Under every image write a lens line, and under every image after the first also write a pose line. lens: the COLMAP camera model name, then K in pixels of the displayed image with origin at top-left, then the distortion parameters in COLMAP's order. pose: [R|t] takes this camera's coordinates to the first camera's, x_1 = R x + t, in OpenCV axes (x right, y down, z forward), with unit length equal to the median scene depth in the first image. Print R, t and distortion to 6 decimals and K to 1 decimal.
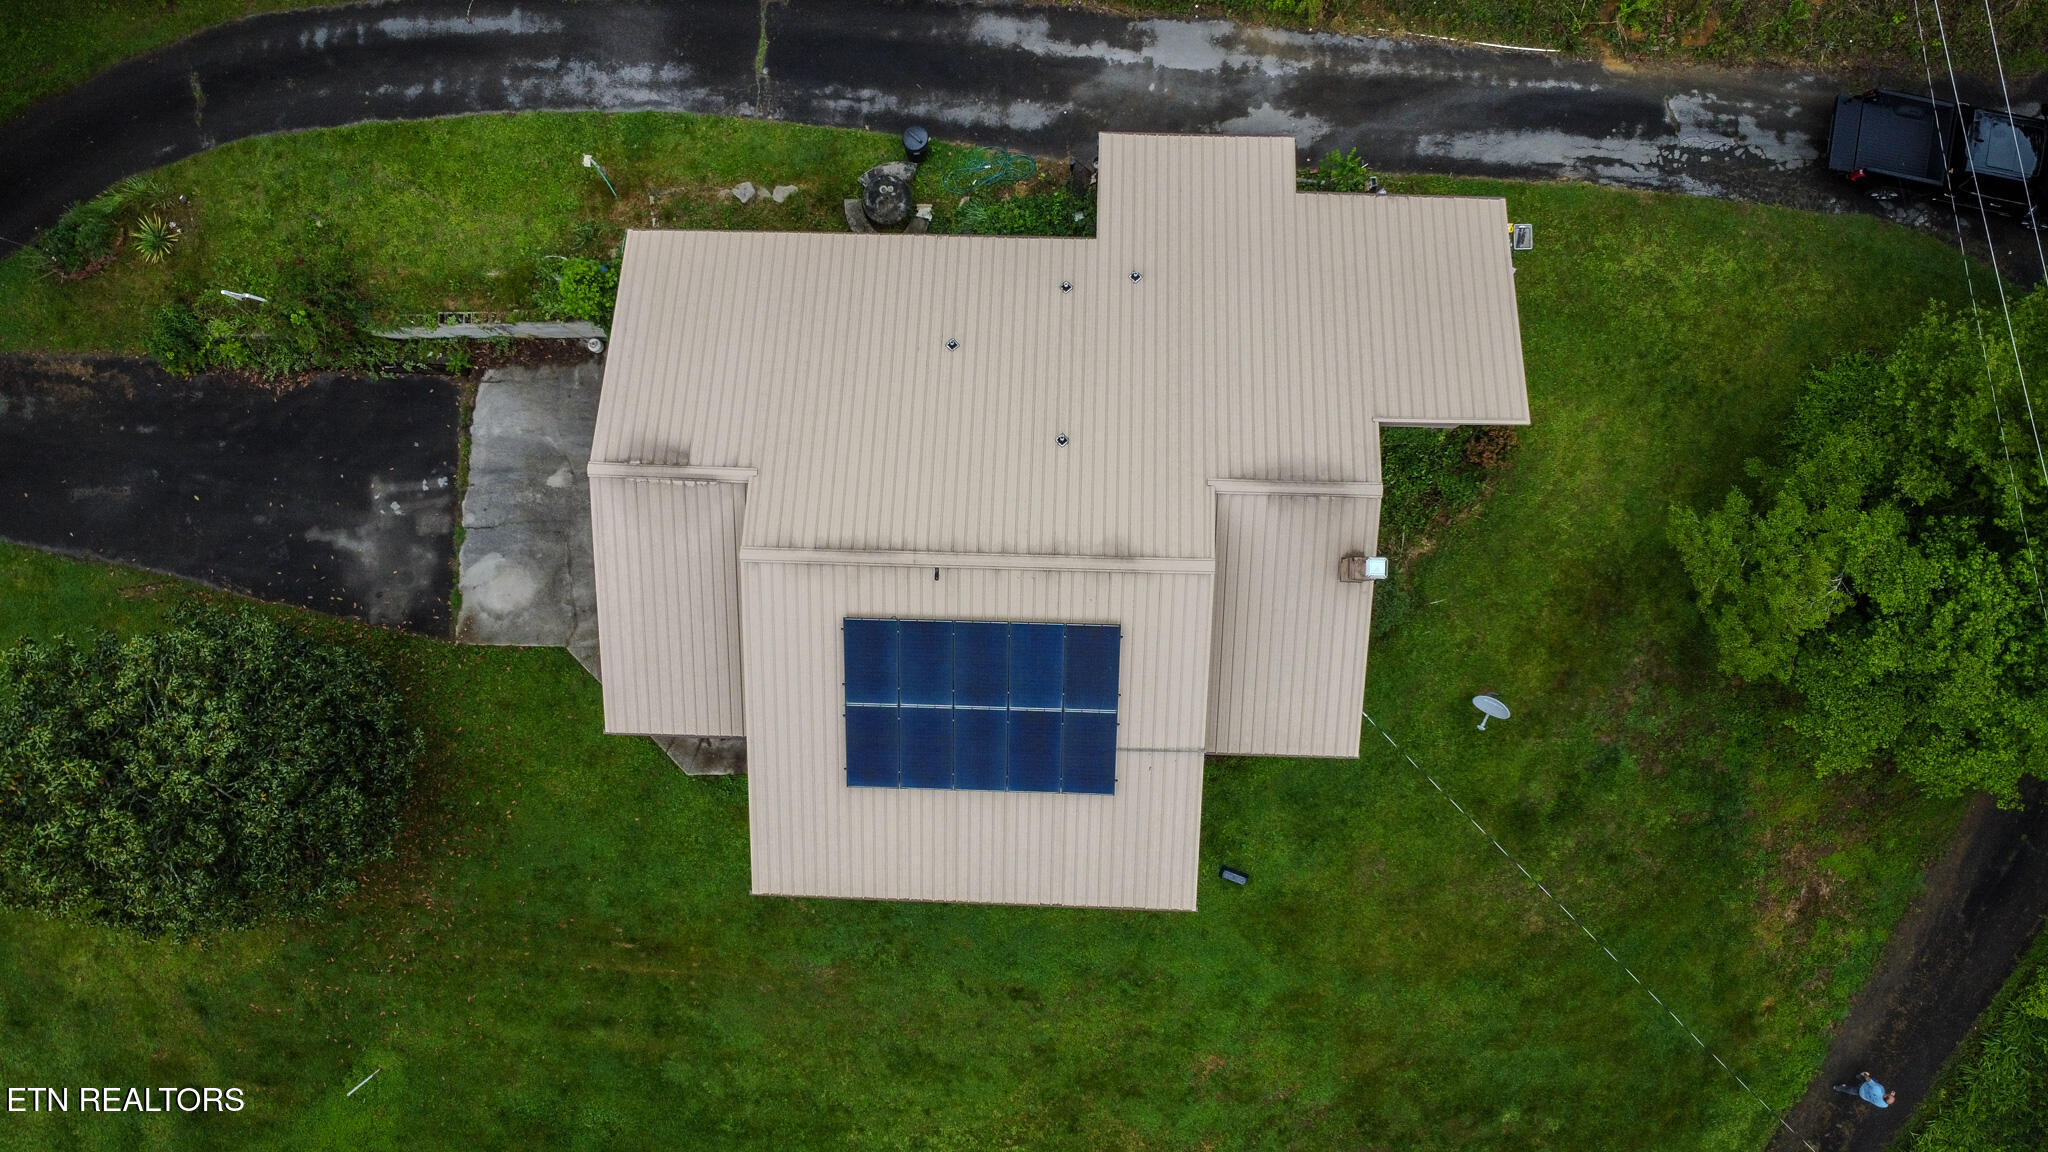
lens RADIAL K [[1493.5, 0, 1006.0], [0, 1493.5, 578.6], [0, 0, 1]] dist [-0.028829, -0.003312]
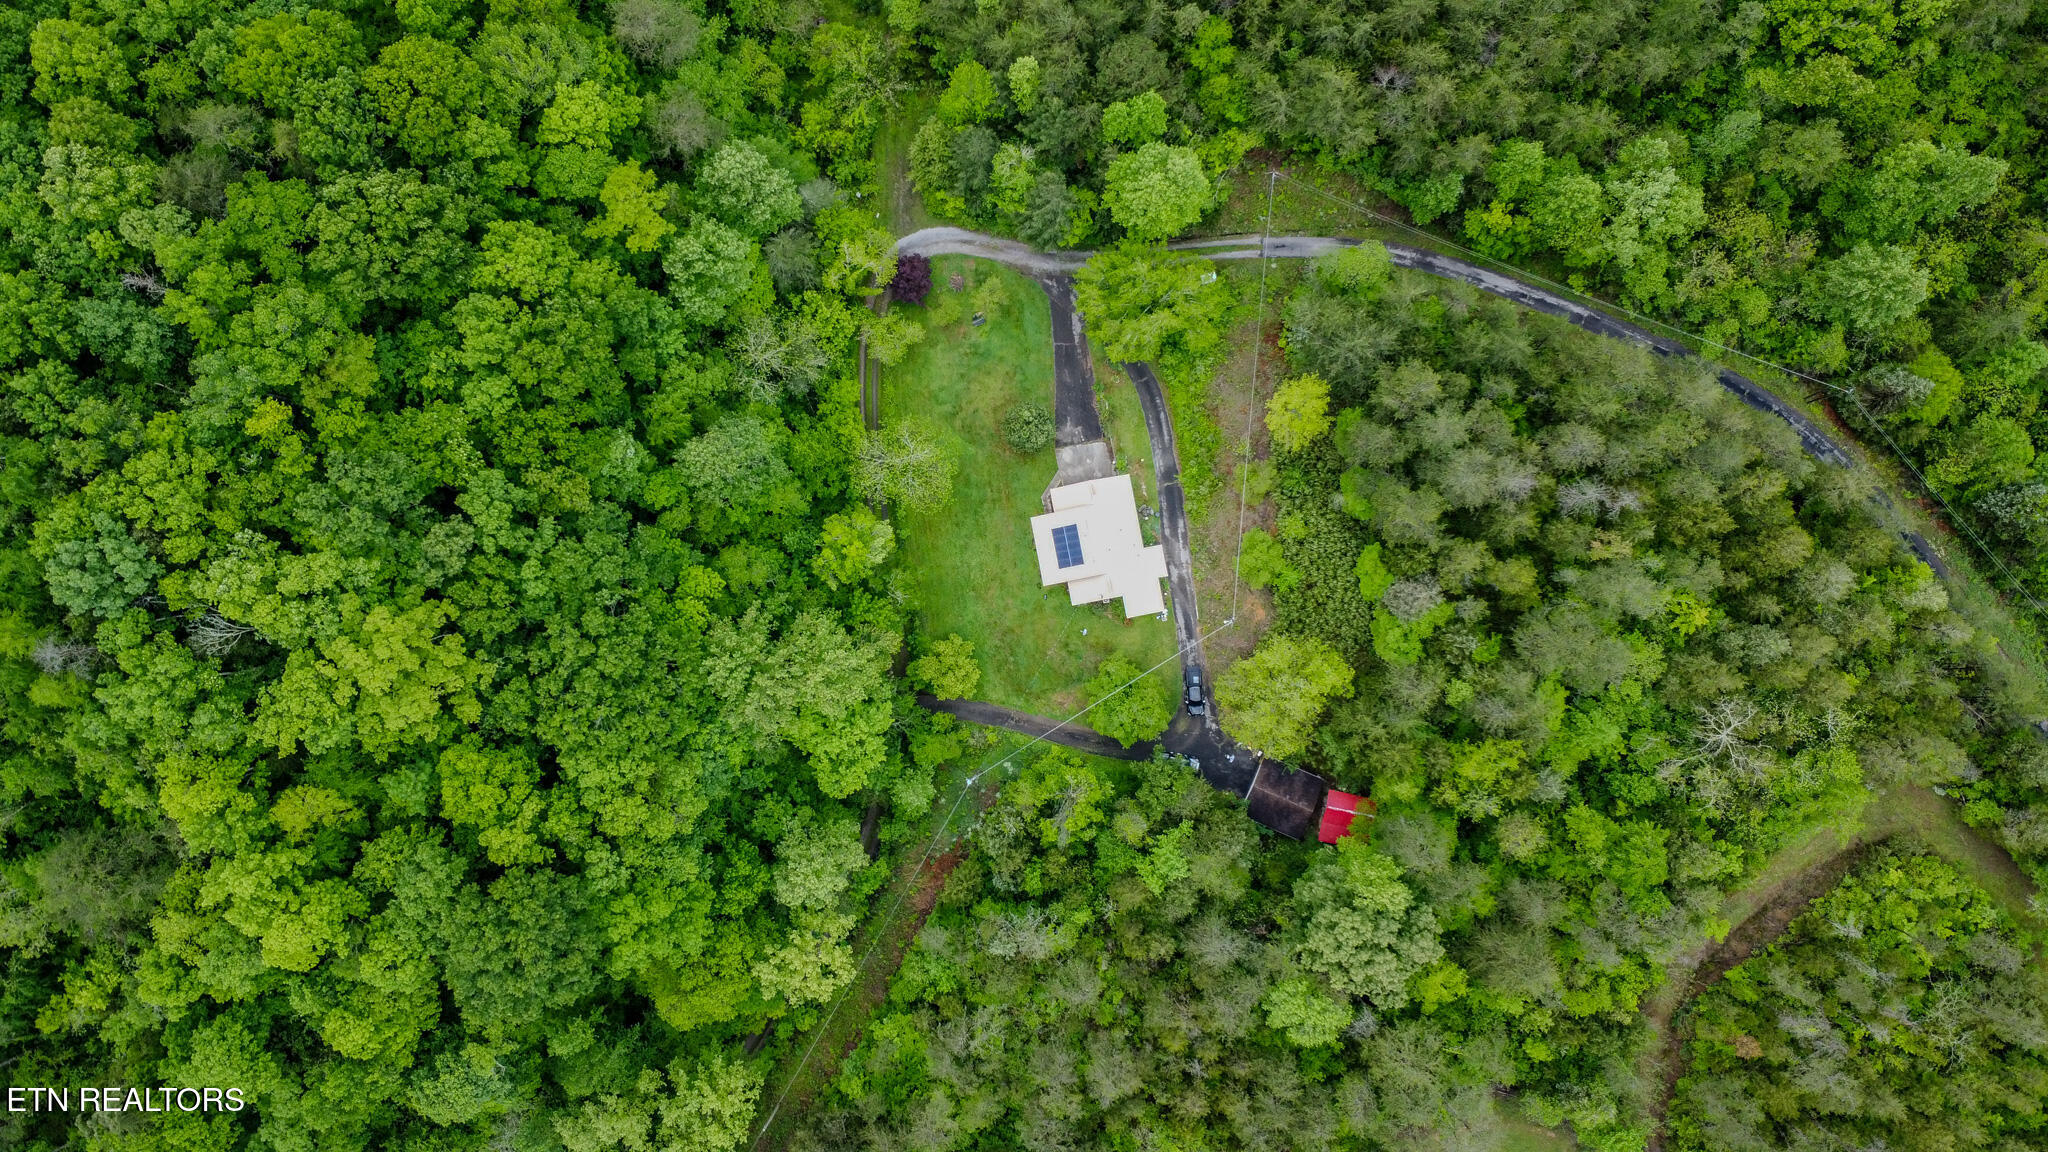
lens RADIAL K [[1493.5, 0, 1006.0], [0, 1493.5, 578.6], [0, 0, 1]] dist [-0.028829, -0.003312]
pose [[0.216811, 0.976135, 0.012364, -0.016485], [-0.973075, 0.215082, 0.082859, -0.144354], [0.078222, -0.029996, 0.996485, -4.853773]]
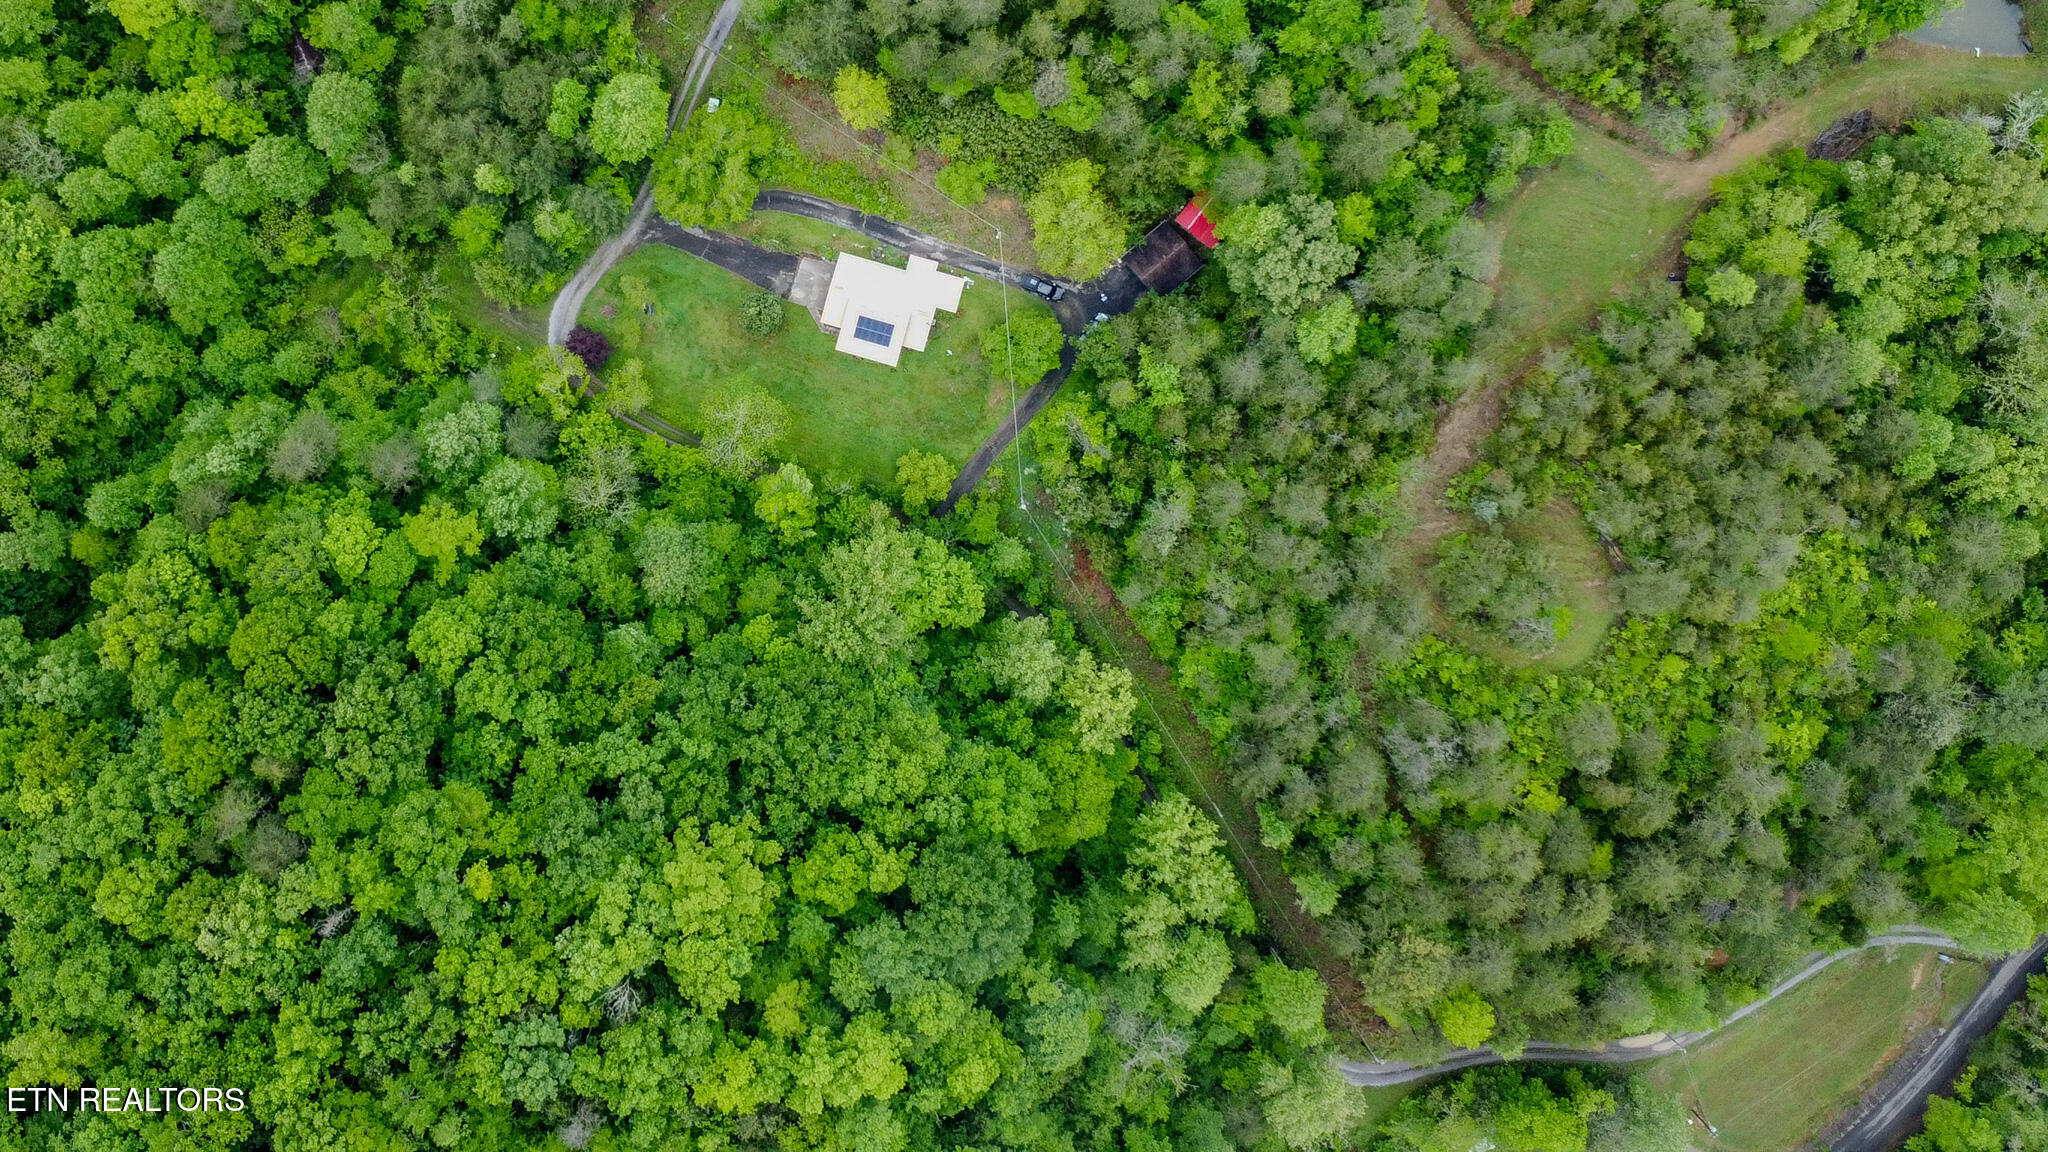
lens RADIAL K [[2021.8, 0, 913.6], [0, 2021.8, 422.7], [0, 0, 1]] dist [0.000558, -0.001165]
pose [[0.967931, 0.247045, 0.045581, -0.145655], [-0.249986, 0.965134, 0.077610, -0.258969], [-0.024818, -0.086516, 0.995941, -7.699924]]
